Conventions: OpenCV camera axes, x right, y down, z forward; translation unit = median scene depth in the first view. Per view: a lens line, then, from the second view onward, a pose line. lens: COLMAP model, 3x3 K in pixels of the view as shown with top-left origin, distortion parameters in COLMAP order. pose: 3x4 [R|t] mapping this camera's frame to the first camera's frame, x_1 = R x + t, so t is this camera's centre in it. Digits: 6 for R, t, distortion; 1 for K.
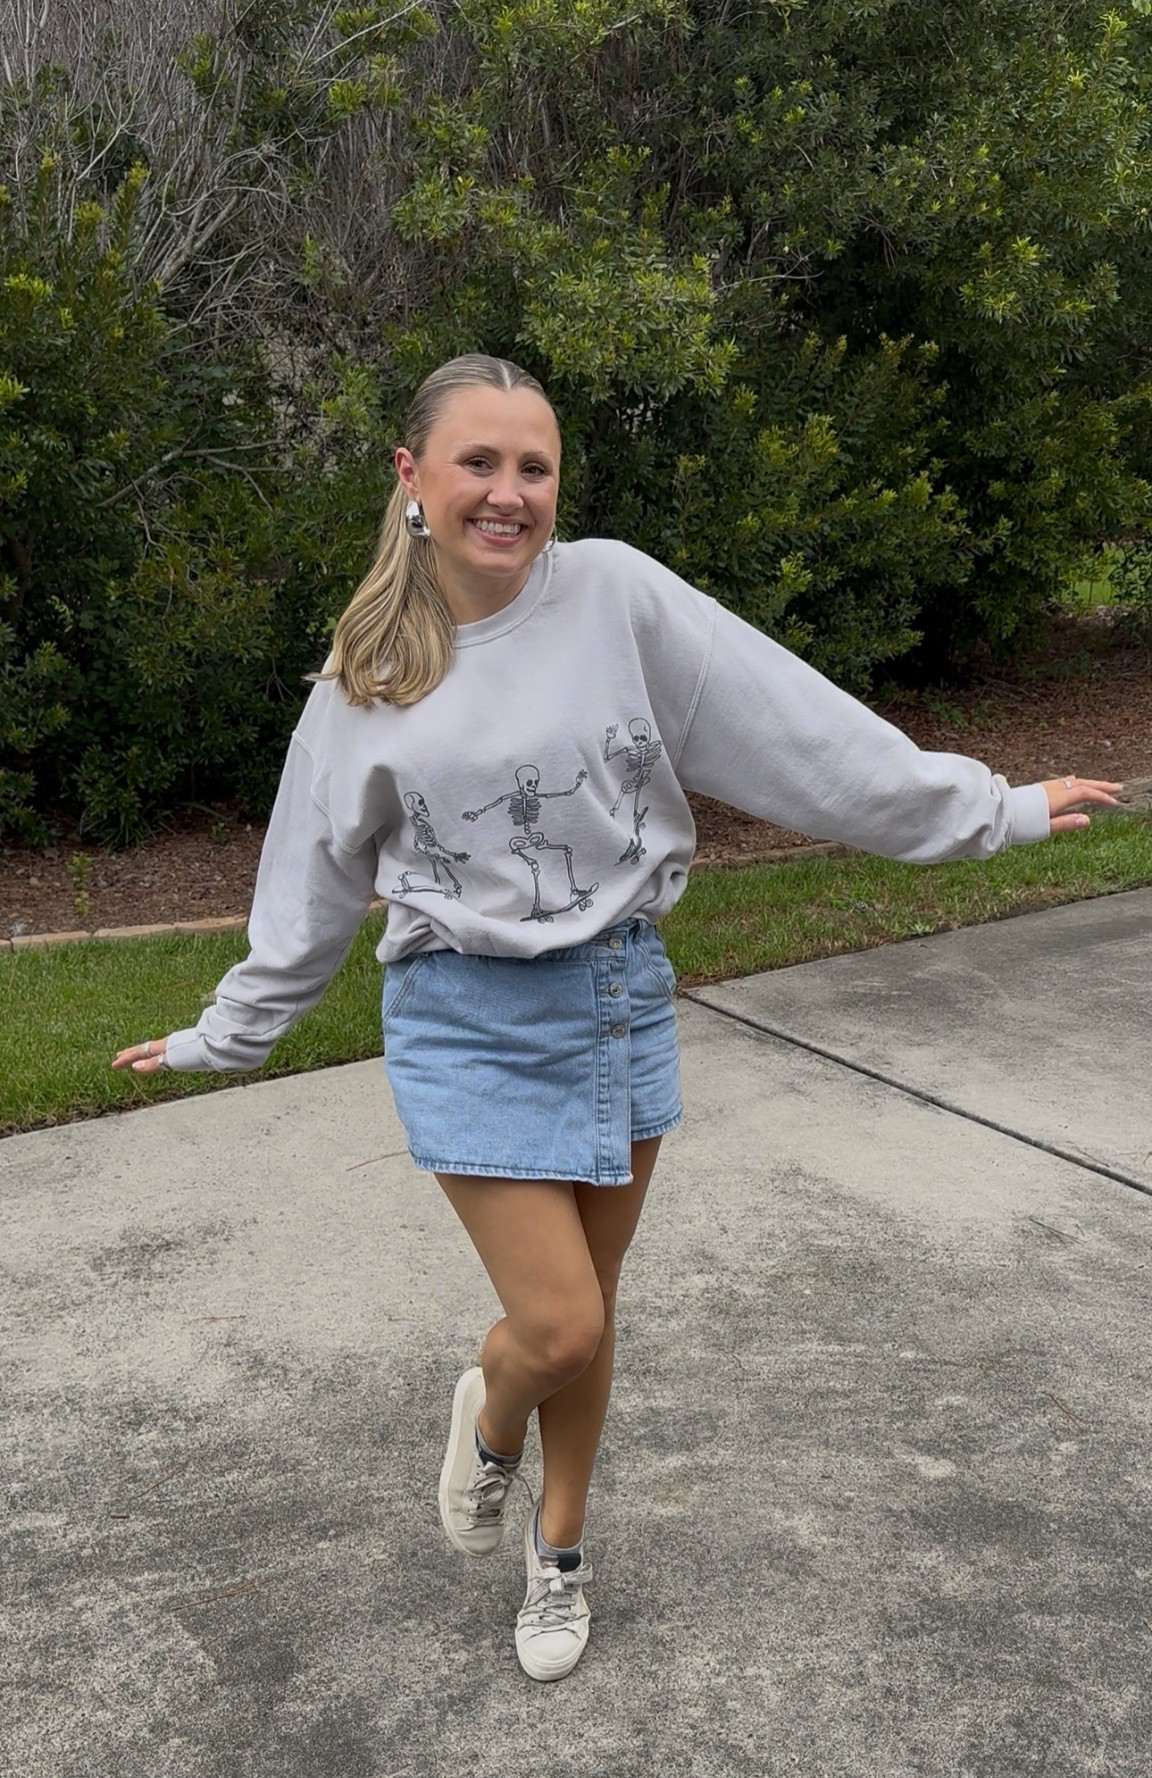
lens RADIAL K [[1699.4, 0, 573.7], [0, 1699.4, 1033.5], [0, 0, 1]] dist [0.212183, -0.473685]
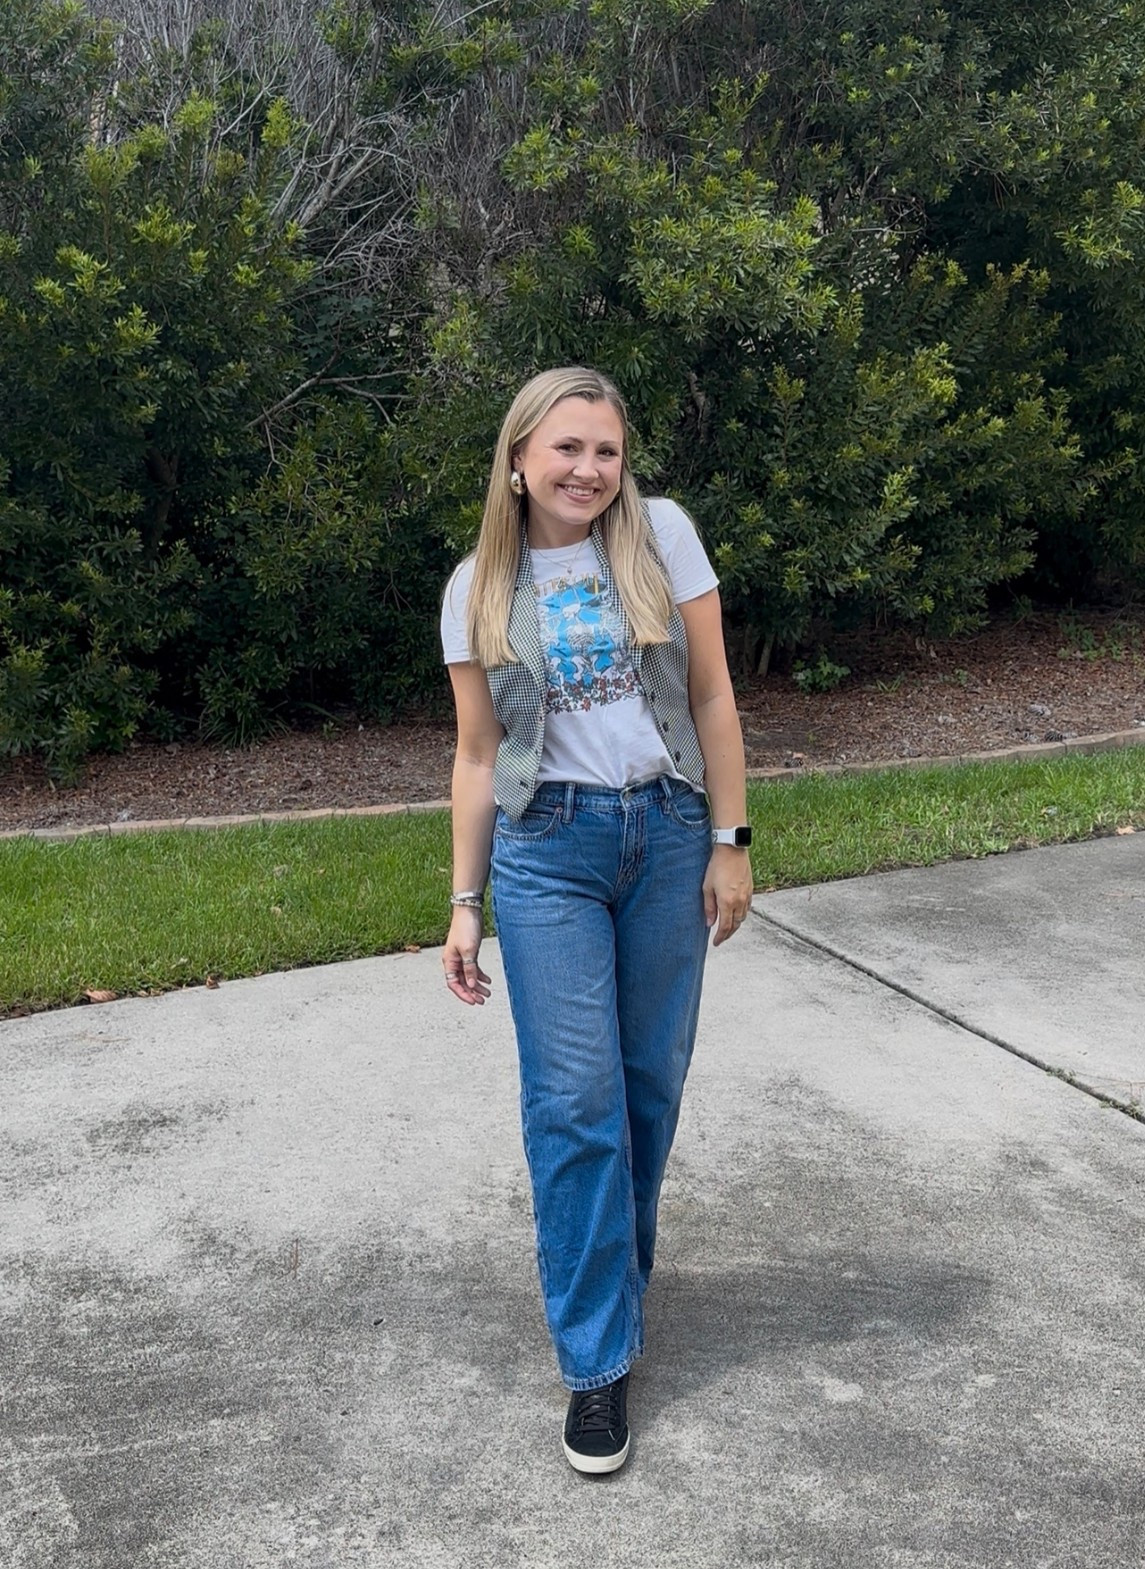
lens RADIAL K [[1686.8, 0, 572.5], [0, 1686.8, 784.5], [0, 0, 1]] dist [0.227316, -0.539296]
pose [[0.992122, 0.032942, -0.120869, 0.133777], [-0.043692, 0.995215, -0.087394, 0.000347], [0.117412, 0.091987, 0.988814, -0.014393]]
